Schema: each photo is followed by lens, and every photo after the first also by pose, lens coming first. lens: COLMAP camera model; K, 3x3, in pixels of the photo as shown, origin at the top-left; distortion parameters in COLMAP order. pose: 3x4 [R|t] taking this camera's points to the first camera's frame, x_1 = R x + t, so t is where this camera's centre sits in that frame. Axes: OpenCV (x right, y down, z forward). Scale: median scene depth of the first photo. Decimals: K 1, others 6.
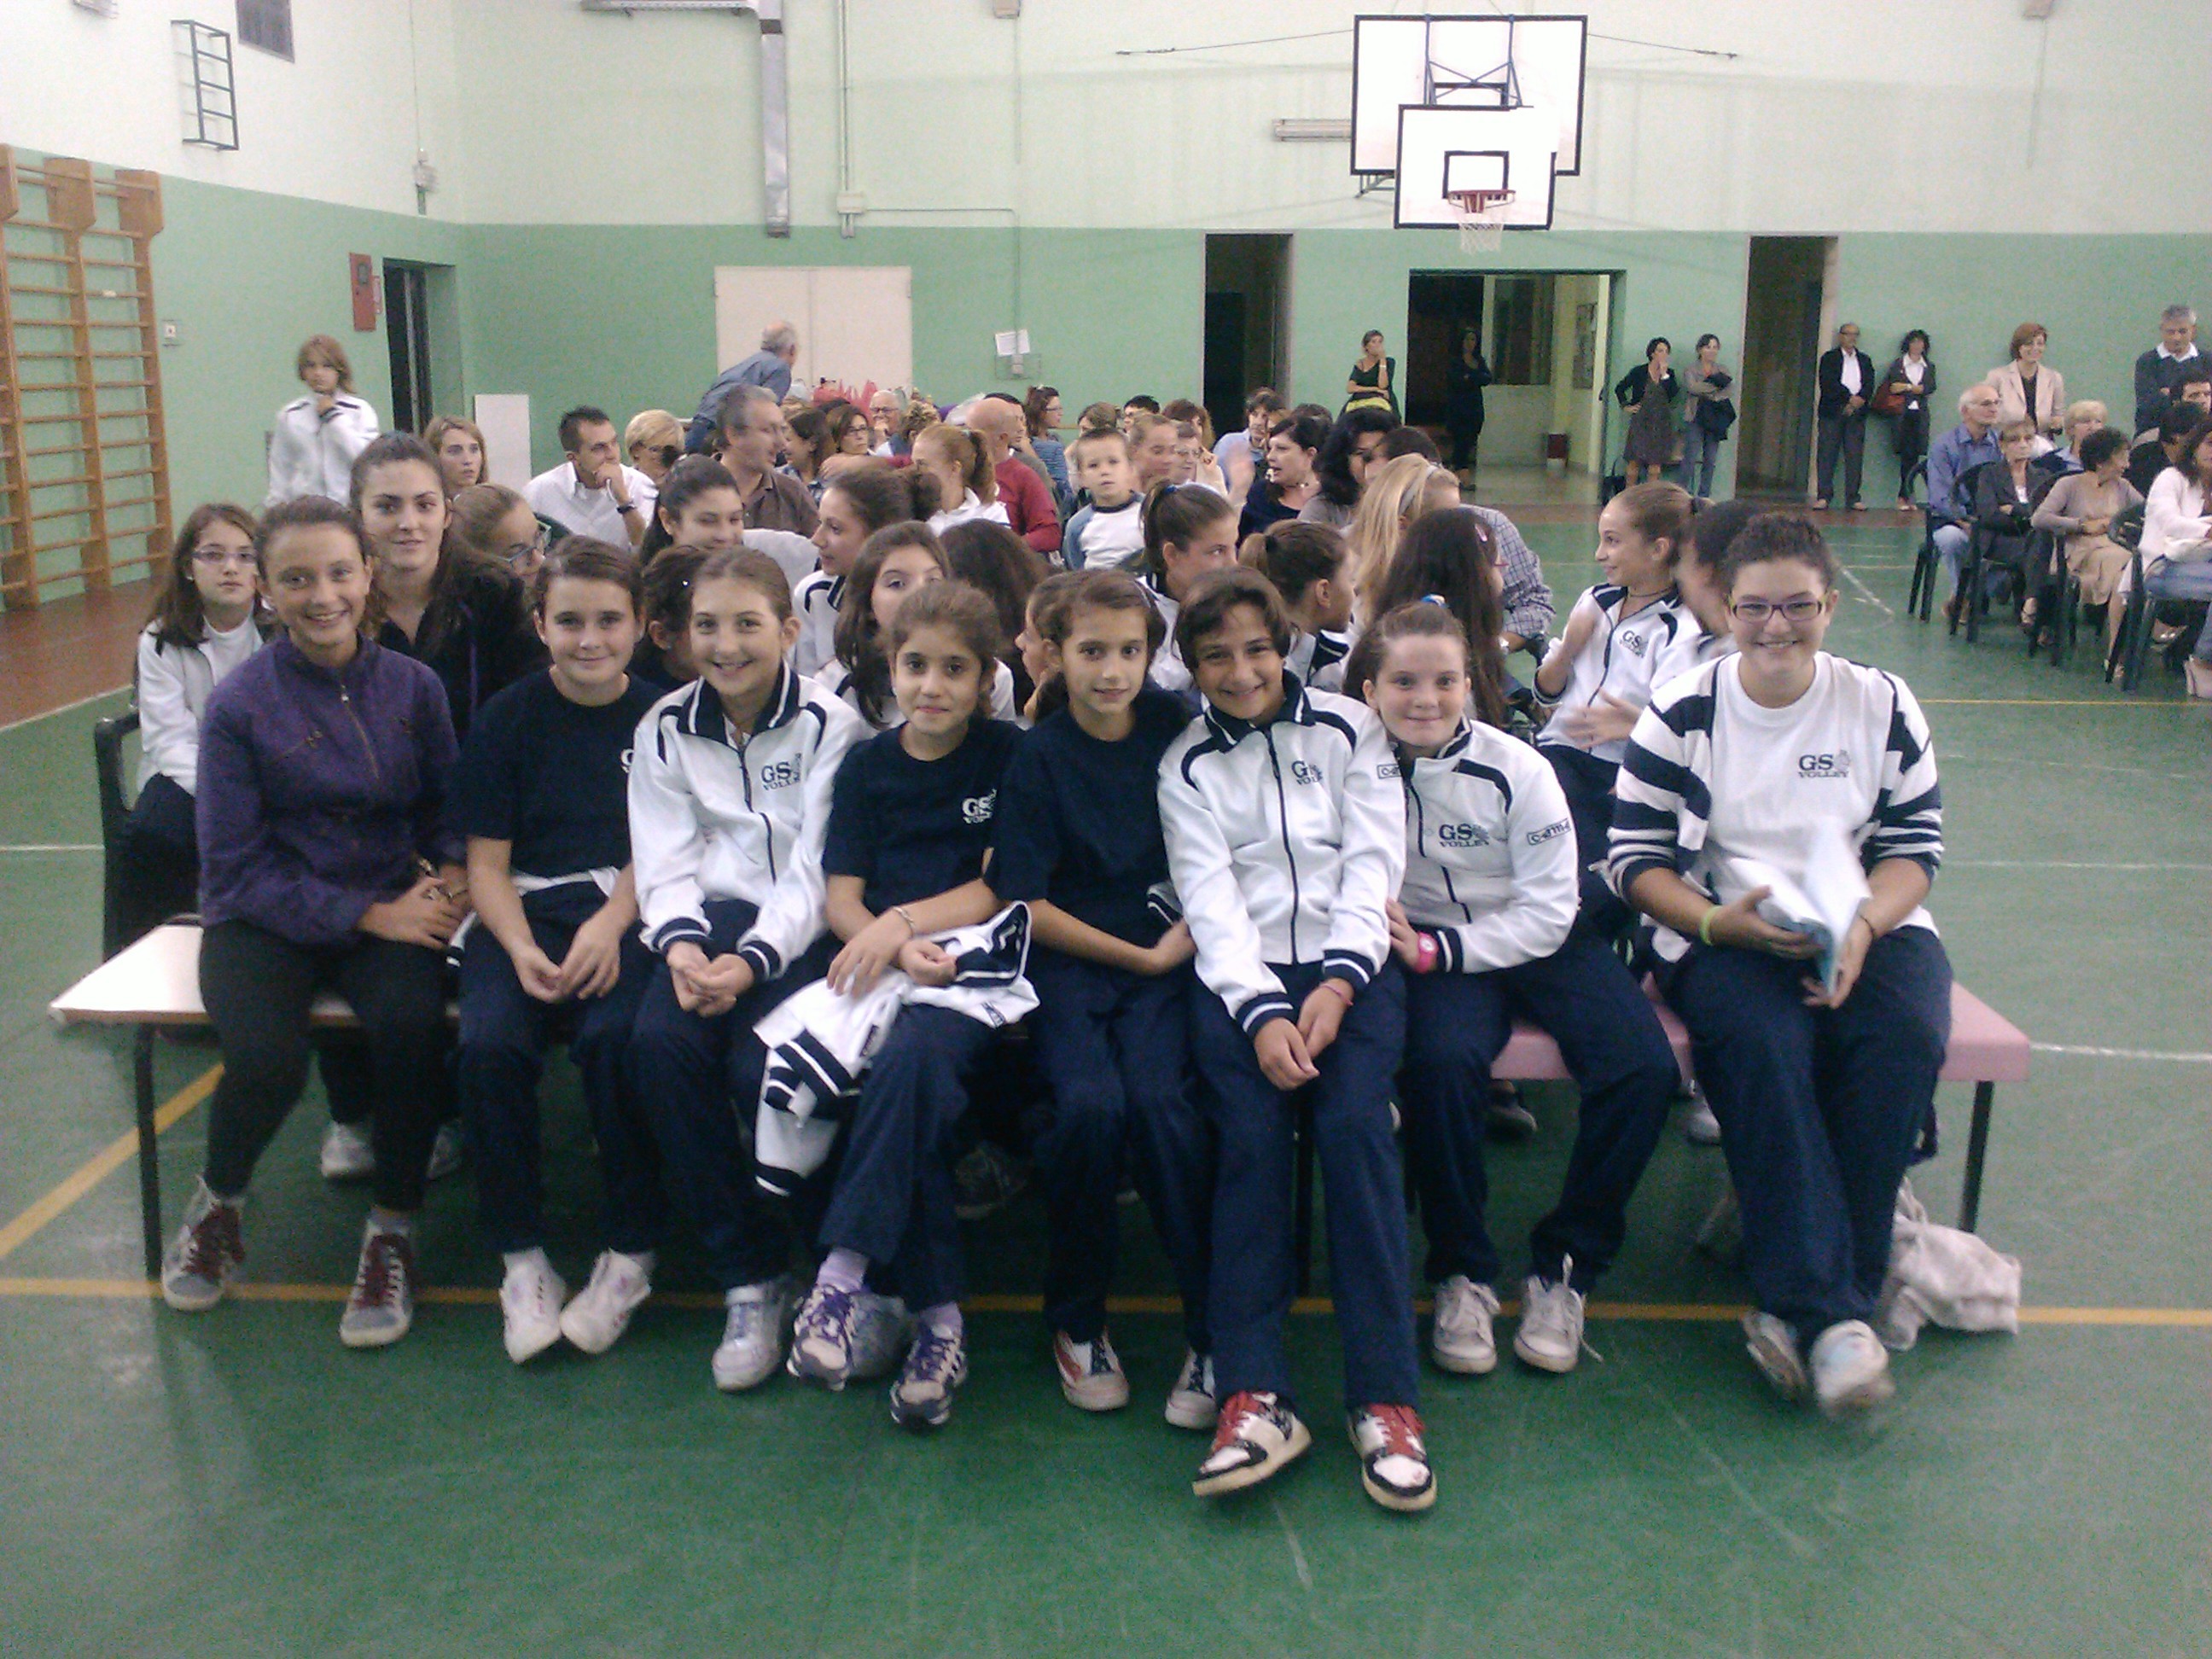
lens RADIAL K [[2178.7, 0, 1075.4], [0, 2178.7, 834.0], [0, 0, 1]] dist [0.000171, 0.000000]
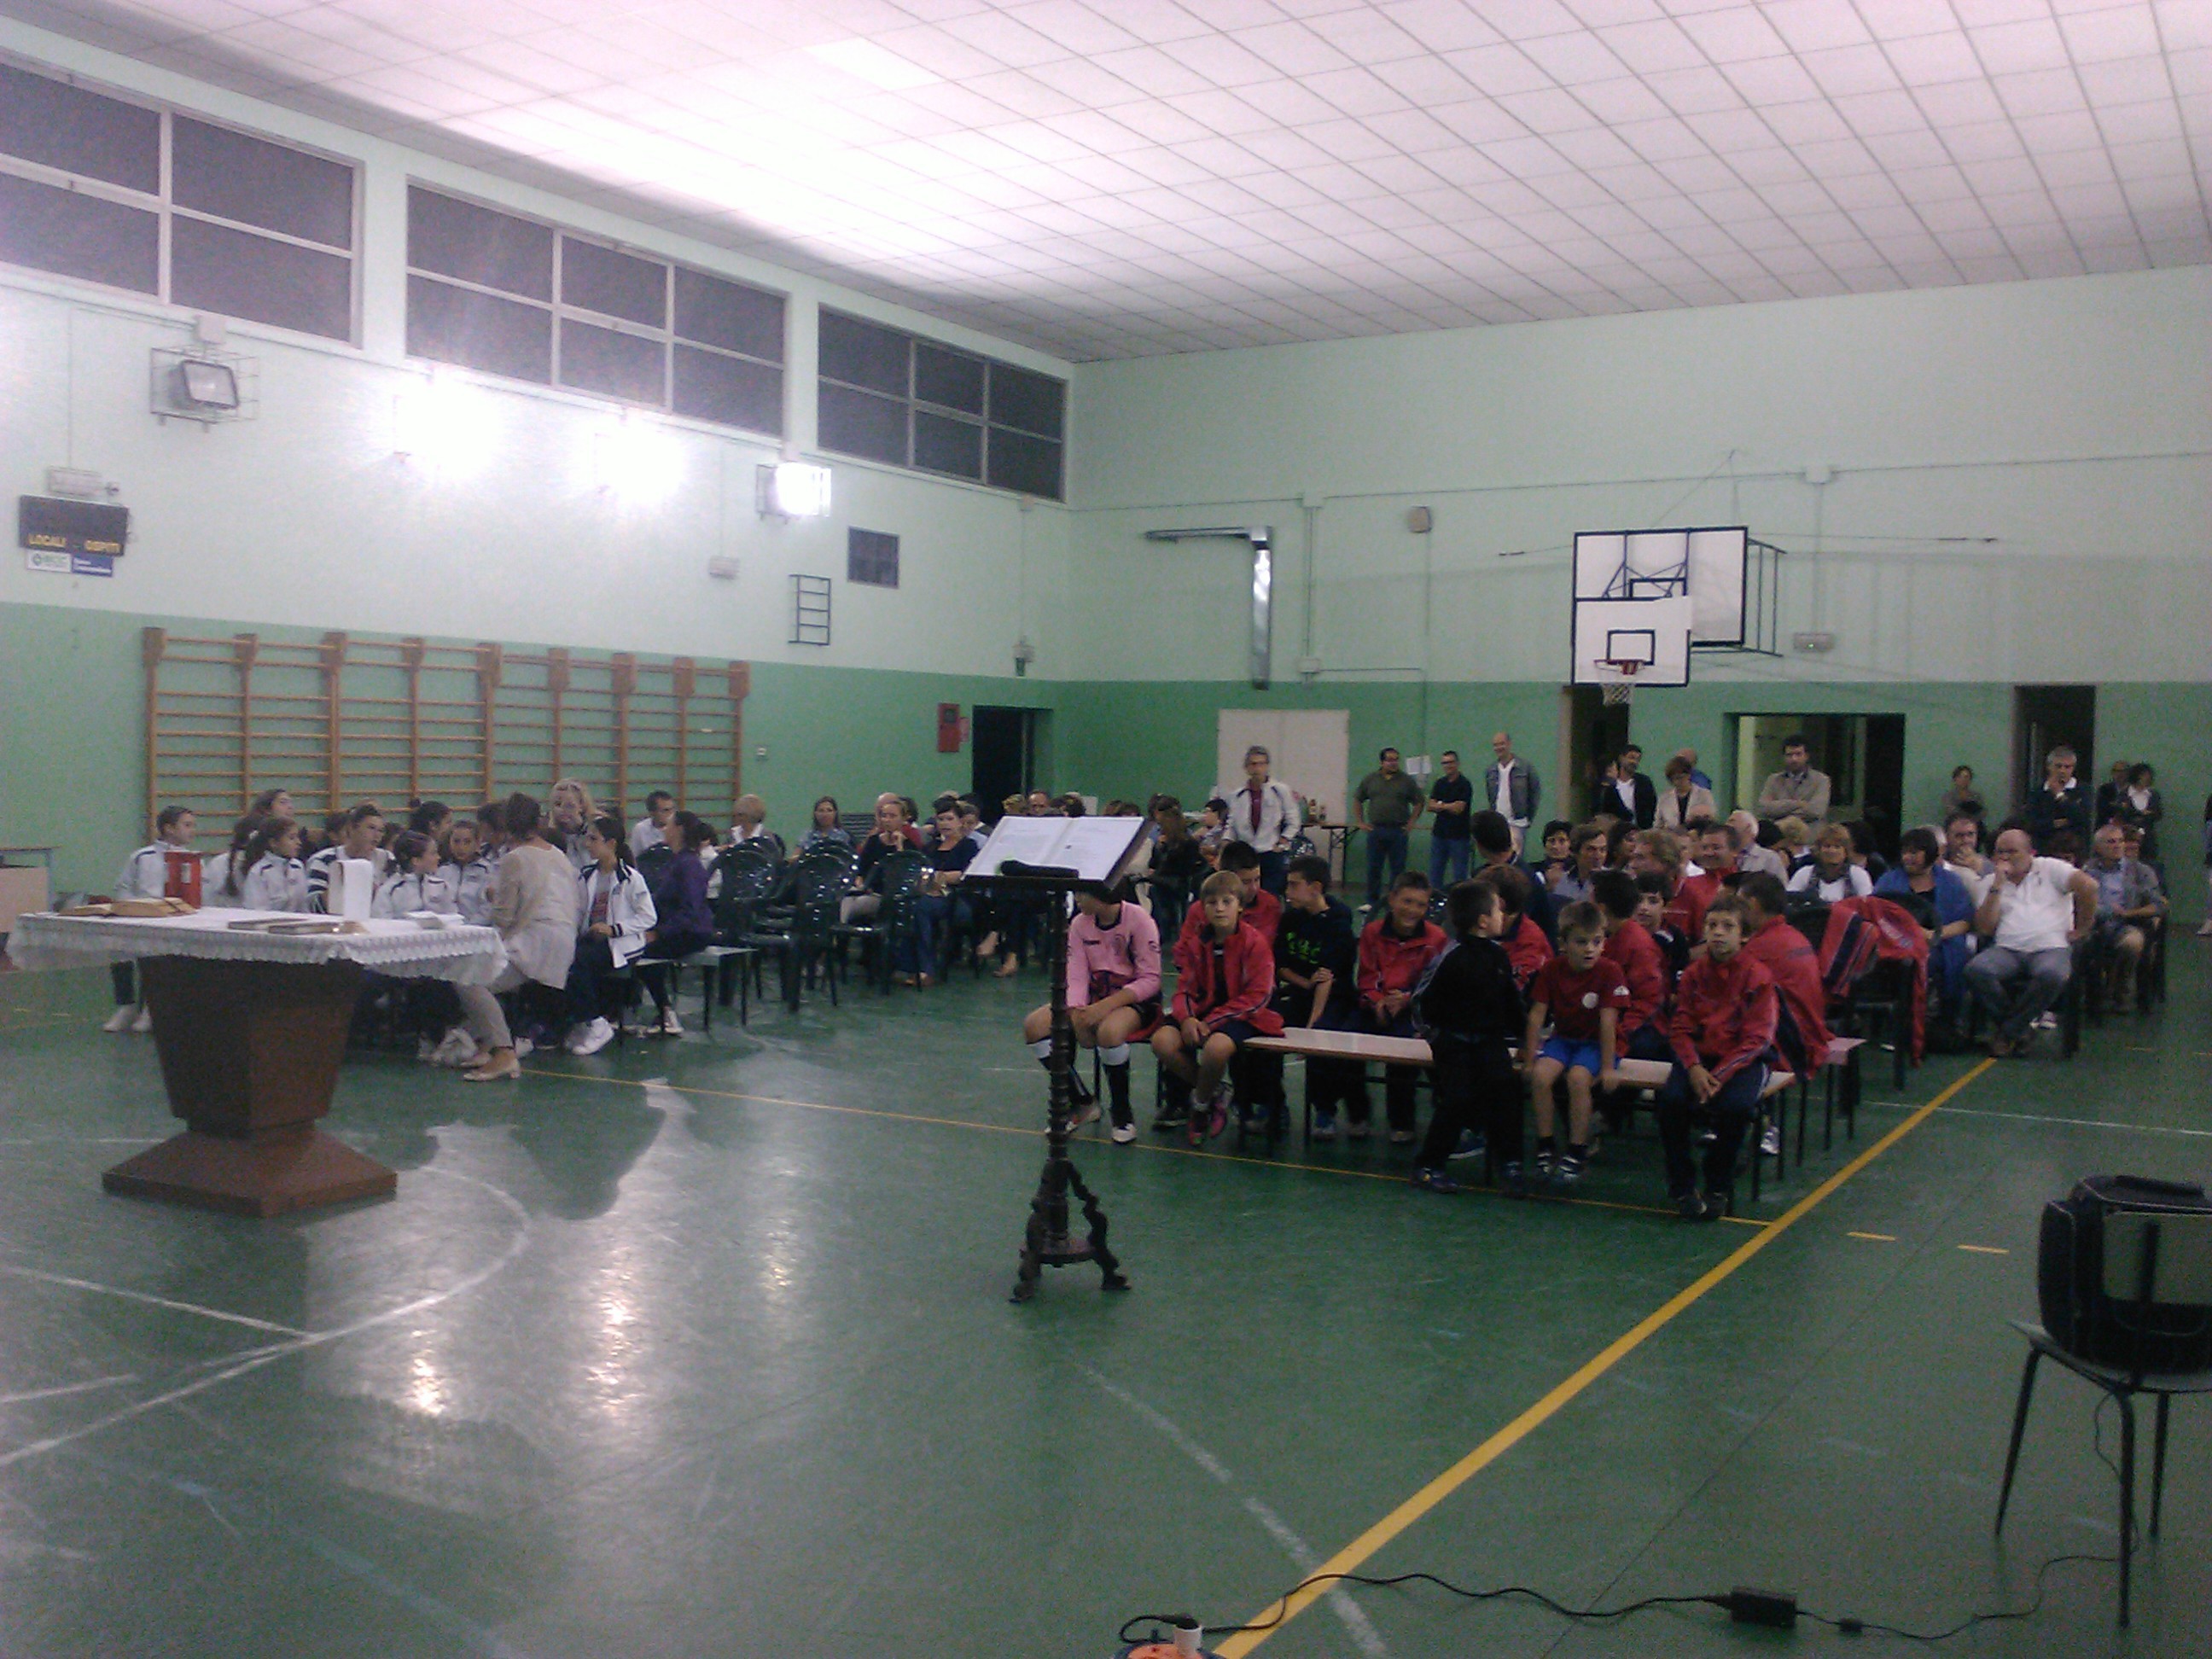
lens RADIAL K [[2178.7, 0, 1082.6], [0, 2178.7, 836.9], [0, 0, 1]] dist [0.000171, 0.000000]
pose [[0.875925, 0.029179, -0.481564, 0.443098], [-0.118528, 0.980592, -0.156176, 0.048480], [0.467661, 0.193877, 0.862383, -0.232927]]
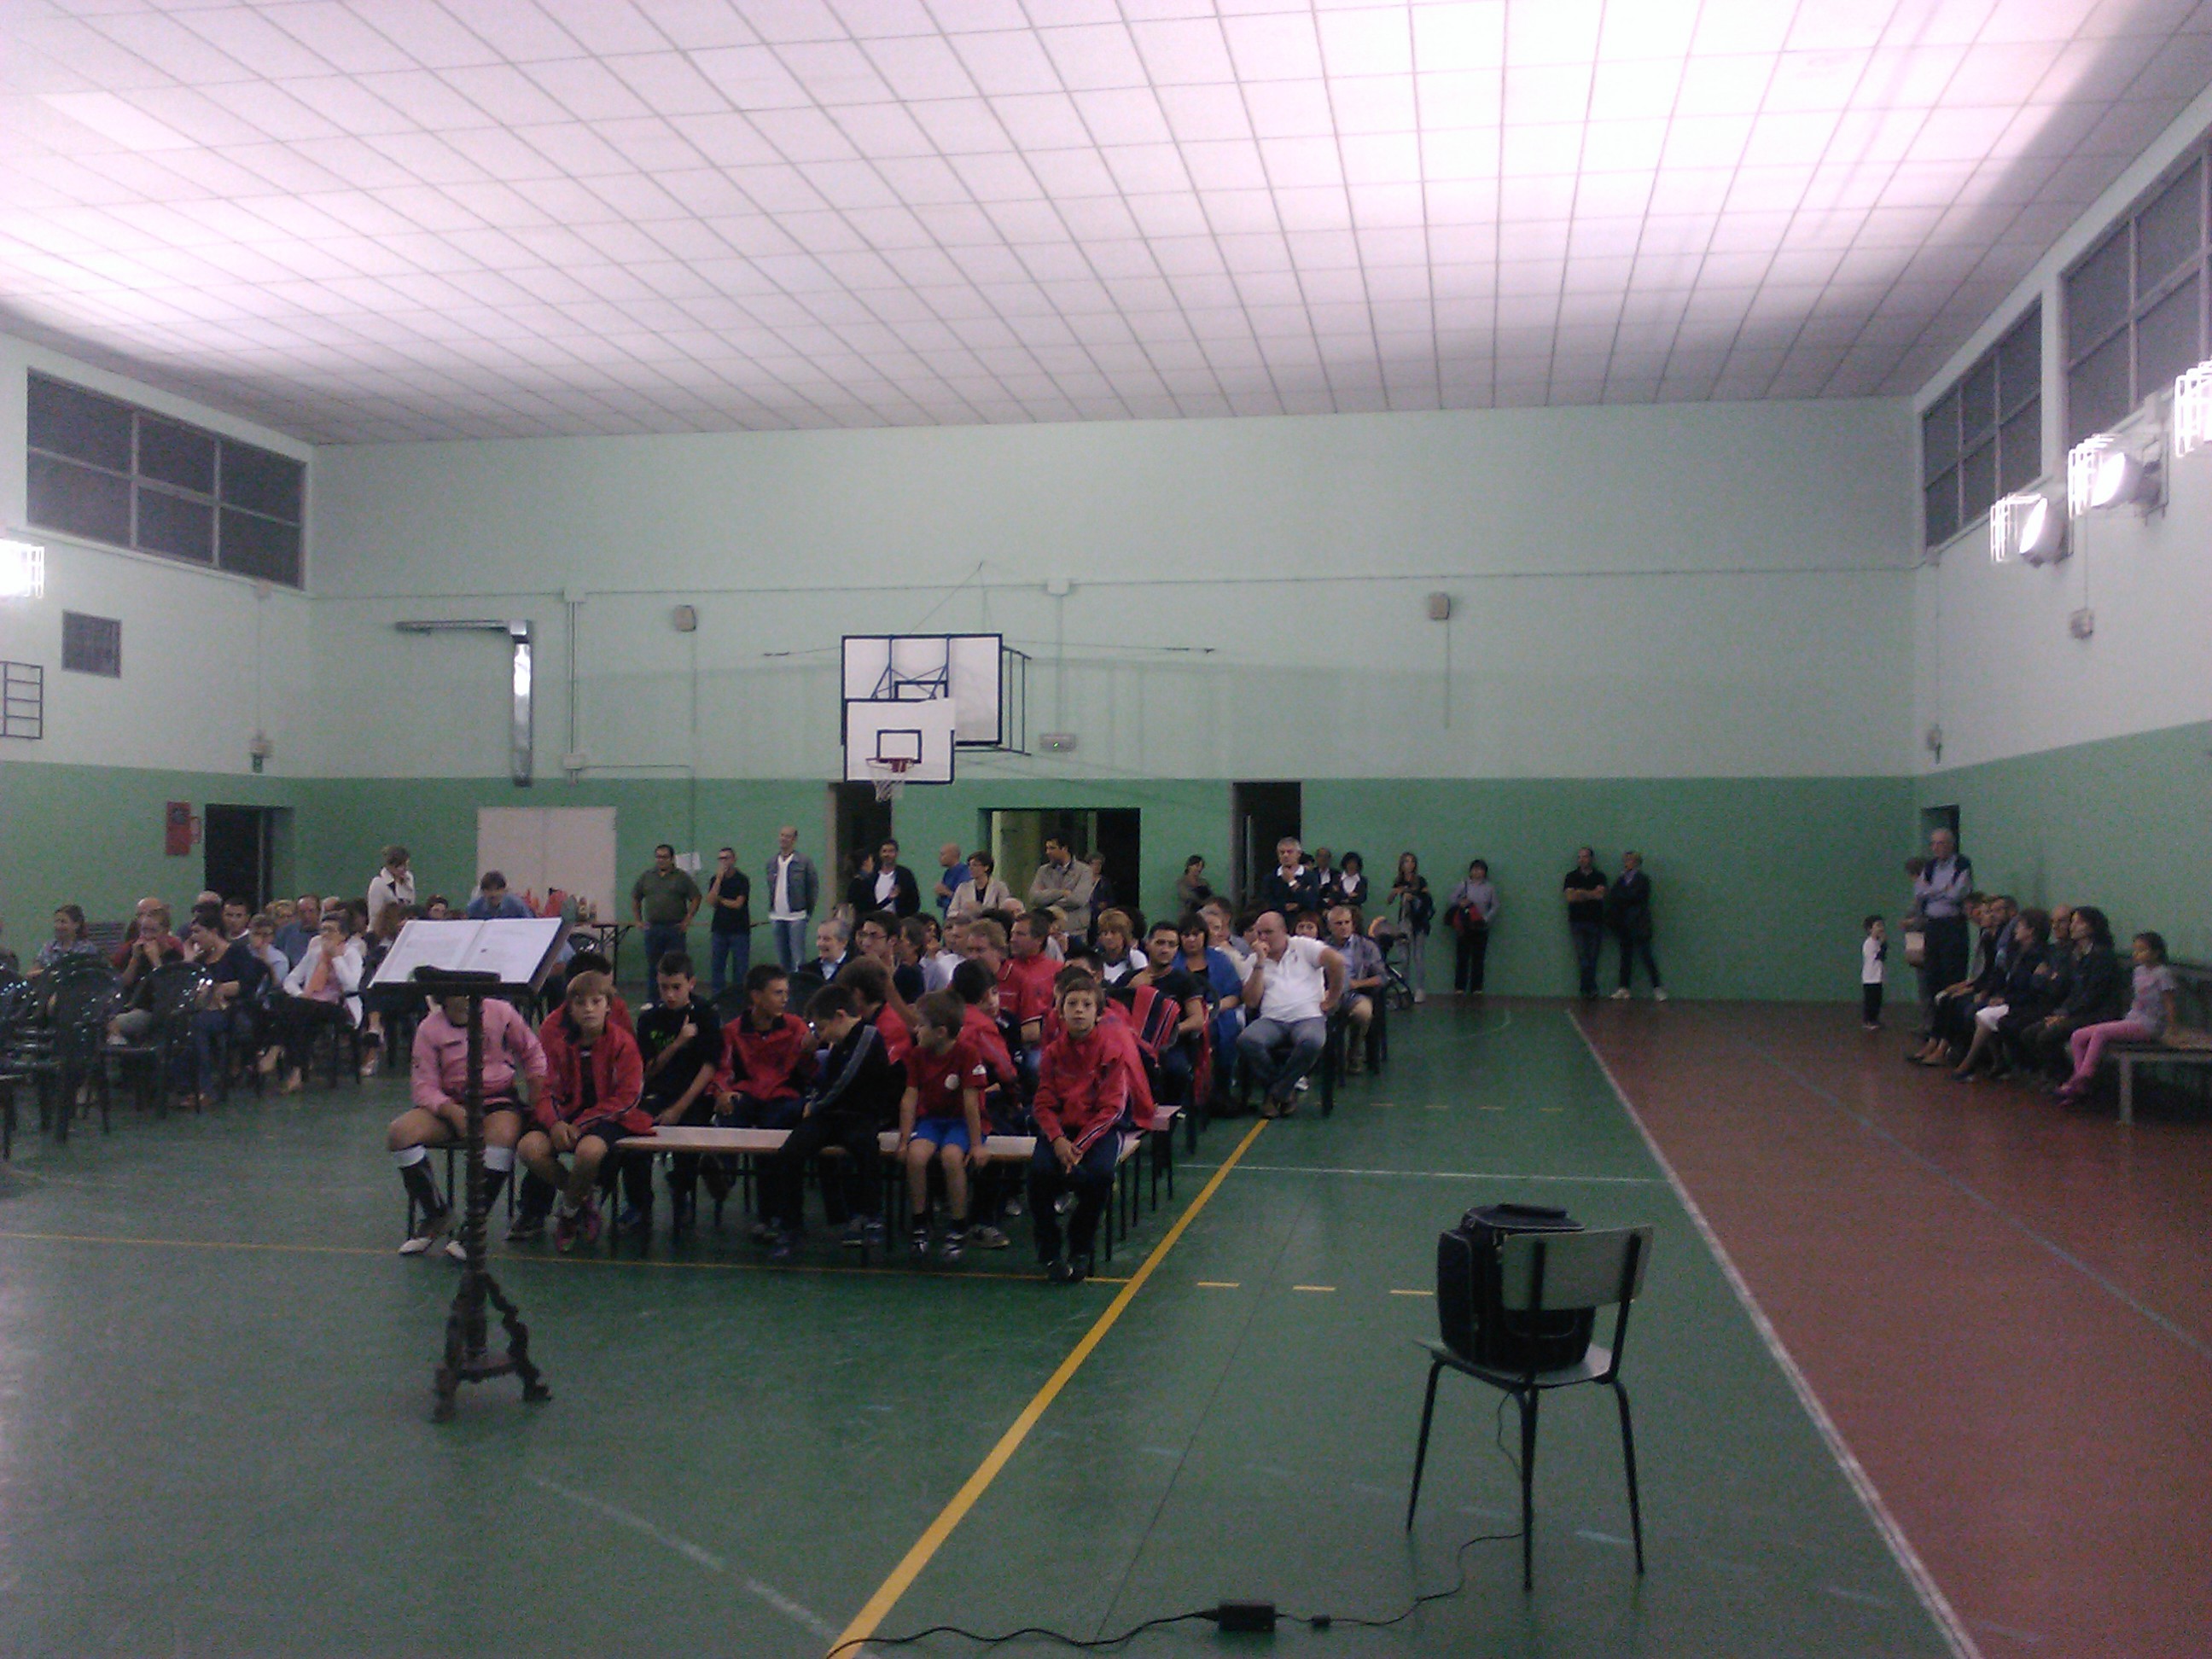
lens RADIAL K [[2178.7, 0, 1088.4], [0, 2178.7, 846.3], [0, 0, 1]] dist [0.000171, 0.000000]
pose [[0.989094, -0.000813, -0.147284, 0.420301], [-0.032242, 0.974535, -0.221904, 0.052602], [0.143713, 0.224233, 0.963881, -0.252274]]
